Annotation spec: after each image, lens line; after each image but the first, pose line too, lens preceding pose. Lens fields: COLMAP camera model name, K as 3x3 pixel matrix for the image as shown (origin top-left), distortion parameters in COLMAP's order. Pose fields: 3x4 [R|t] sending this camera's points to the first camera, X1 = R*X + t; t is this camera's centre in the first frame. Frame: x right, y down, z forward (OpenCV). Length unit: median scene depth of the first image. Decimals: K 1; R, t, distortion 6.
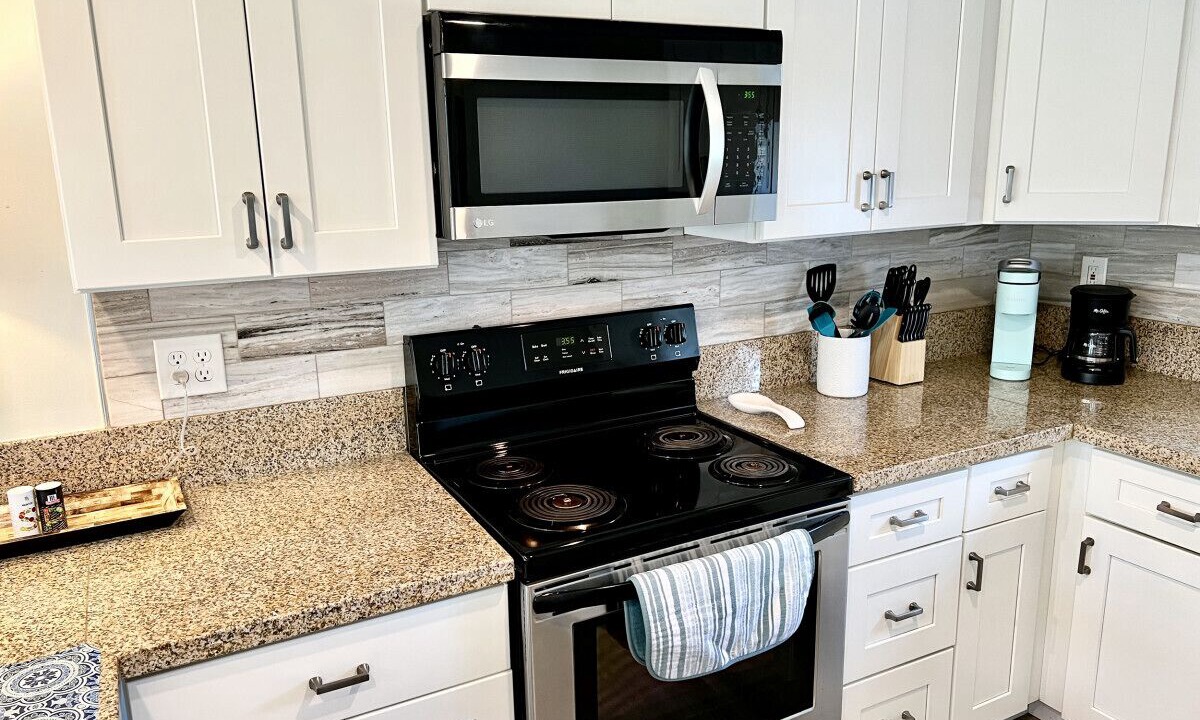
lens RADIAL K [[894.8, 0, 600.0], [0, 894.8, 360.0], [0, 0, 1]] dist [0.074154, -0.095972]
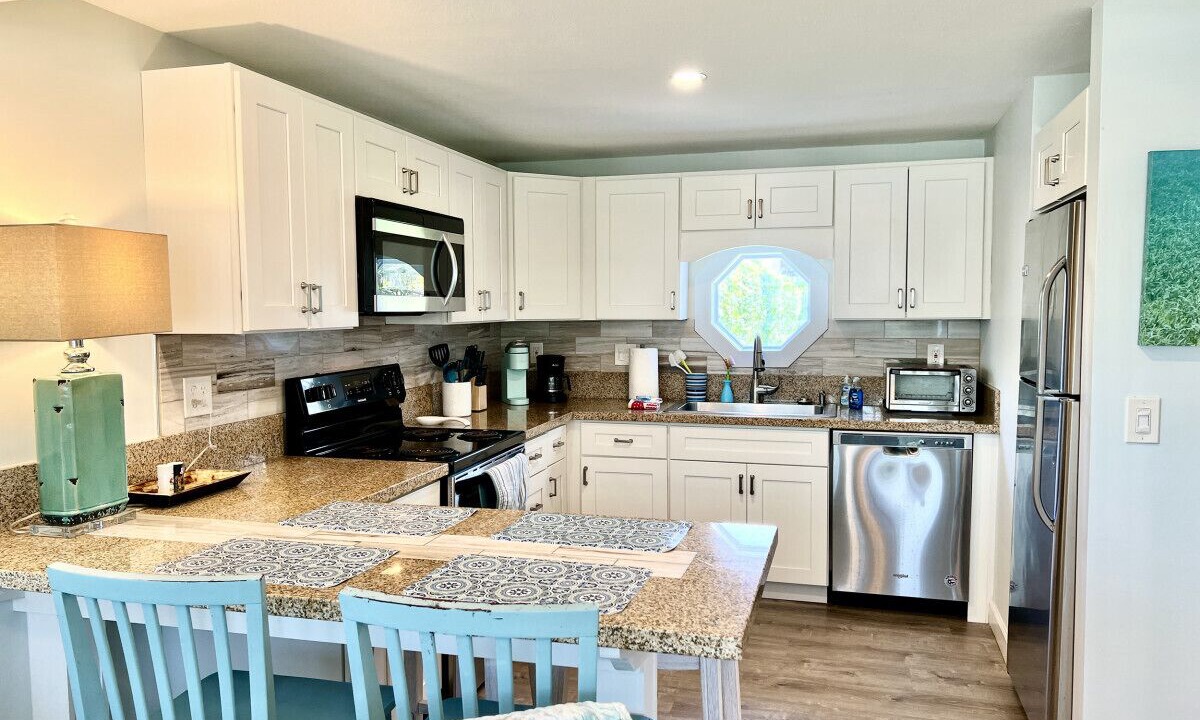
lens RADIAL K [[894.8, 0, 600.0], [0, 894.8, 360.0], [0, 0, 1]] dist [0.074154, -0.095972]
pose [[0.682233, -0.028488, 0.730580, -1.011773], [0.156213, 0.981846, -0.107589, 0.199867], [-0.714252, 0.187526, 0.674298, -0.491229]]
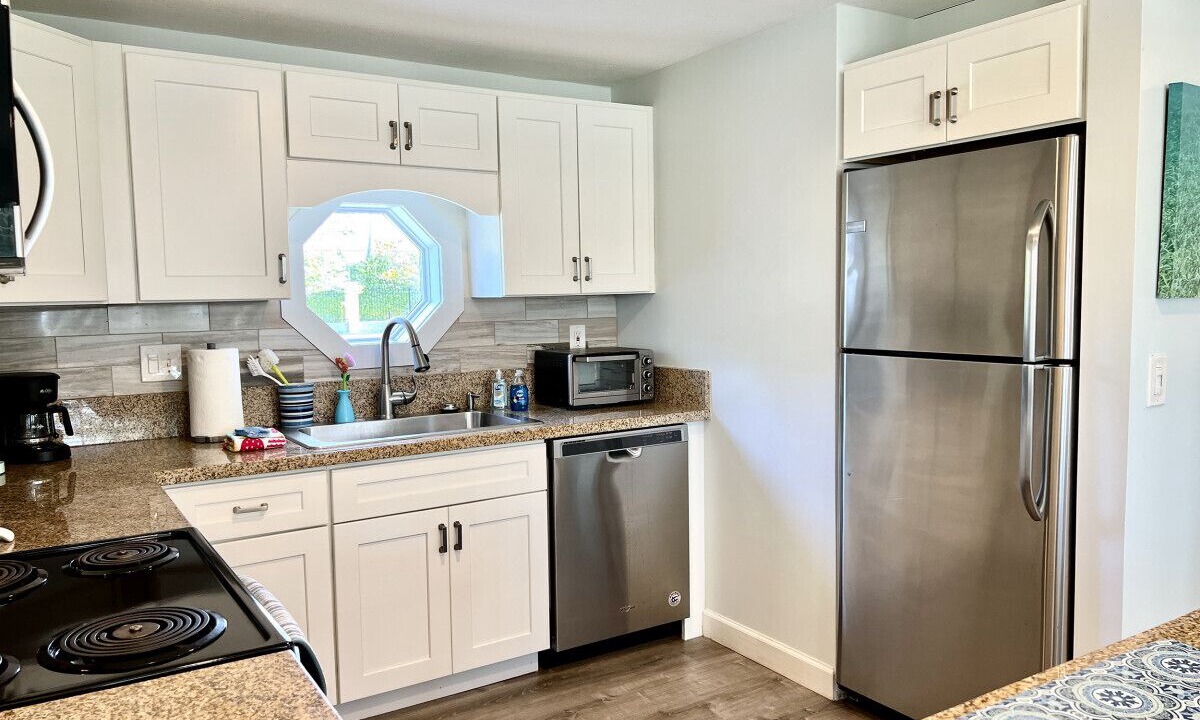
lens RADIAL K [[894.8, 0, 600.0], [0, 894.8, 360.0], [0, 0, 1]] dist [0.074154, -0.095972]
pose [[-0.088061, -0.053740, 0.994664, -0.682661], [0.244725, 0.966772, 0.073899, -0.011058], [-0.965585, 0.249927, -0.071983, 0.551445]]
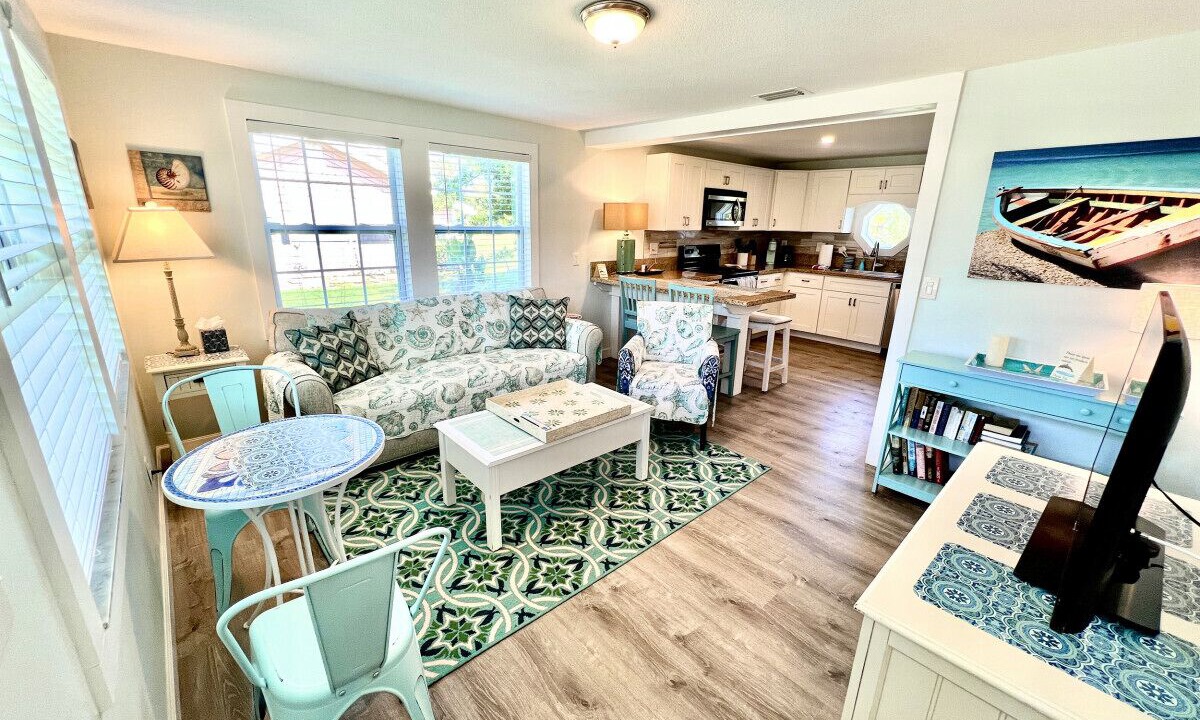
lens RADIAL K [[479.3, 0, 600.0], [0, 479.3, 360.0], [0, 0, 1]] dist [0.000197, -0.000073]
pose [[0.968515, -0.030806, 0.247041, -1.386741], [0.016155, 0.998000, 0.061116, 0.461297], [-0.248429, -0.055200, 0.967076, -1.640969]]
